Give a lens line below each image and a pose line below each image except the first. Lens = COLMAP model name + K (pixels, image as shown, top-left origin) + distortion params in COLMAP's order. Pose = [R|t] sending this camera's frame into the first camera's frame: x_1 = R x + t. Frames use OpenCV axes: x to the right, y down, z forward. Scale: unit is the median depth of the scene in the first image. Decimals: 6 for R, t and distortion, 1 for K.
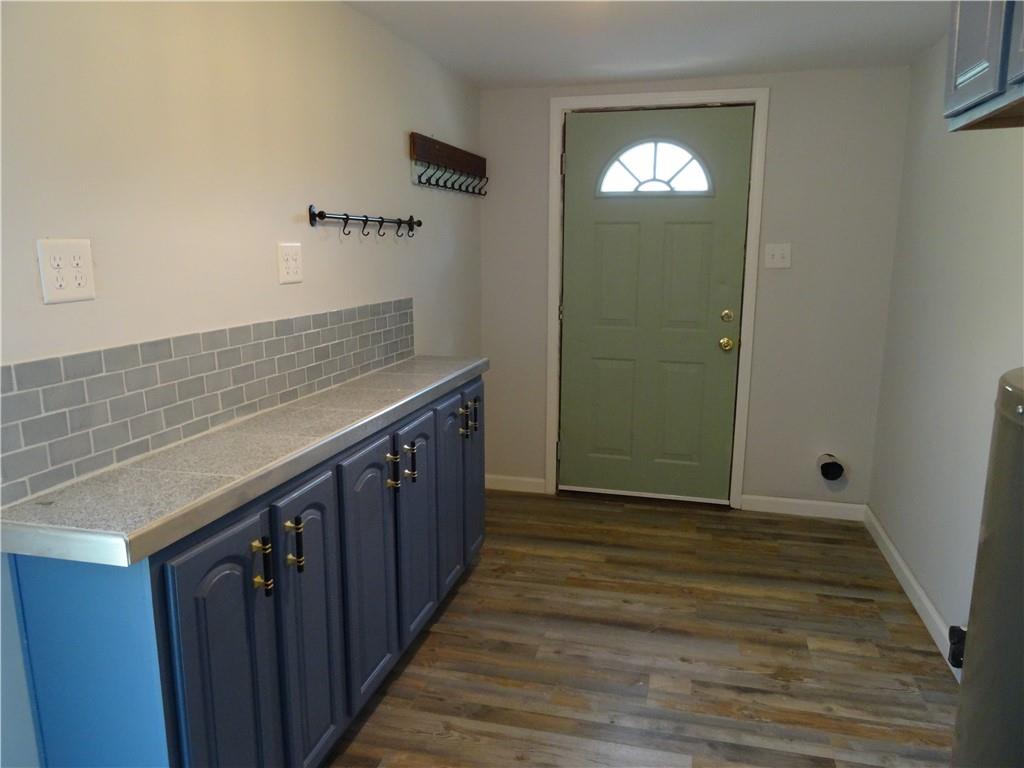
lens RADIAL K [[730.7, 0, 510.1], [0, 730.7, 387.4], [0, 0, 1]] dist [0.001321, -0.008211]
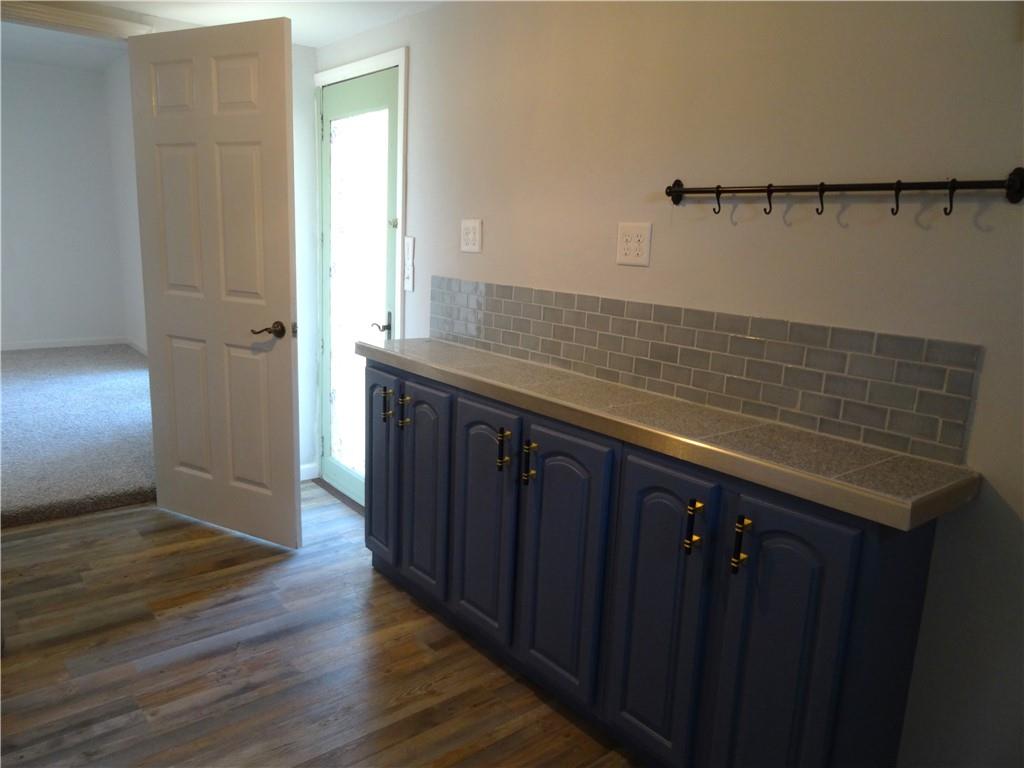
lens RADIAL K [[744.2, 0, 515.0], [0, 744.2, 383.6], [0, 0, 1]] dist [-0.004192, 0.002588]
pose [[-0.585258, 0.135845, -0.799387, 0.502690], [-0.192939, 0.934219, 0.300015, -0.220170], [0.787558, 0.329819, -0.520550, 1.212078]]
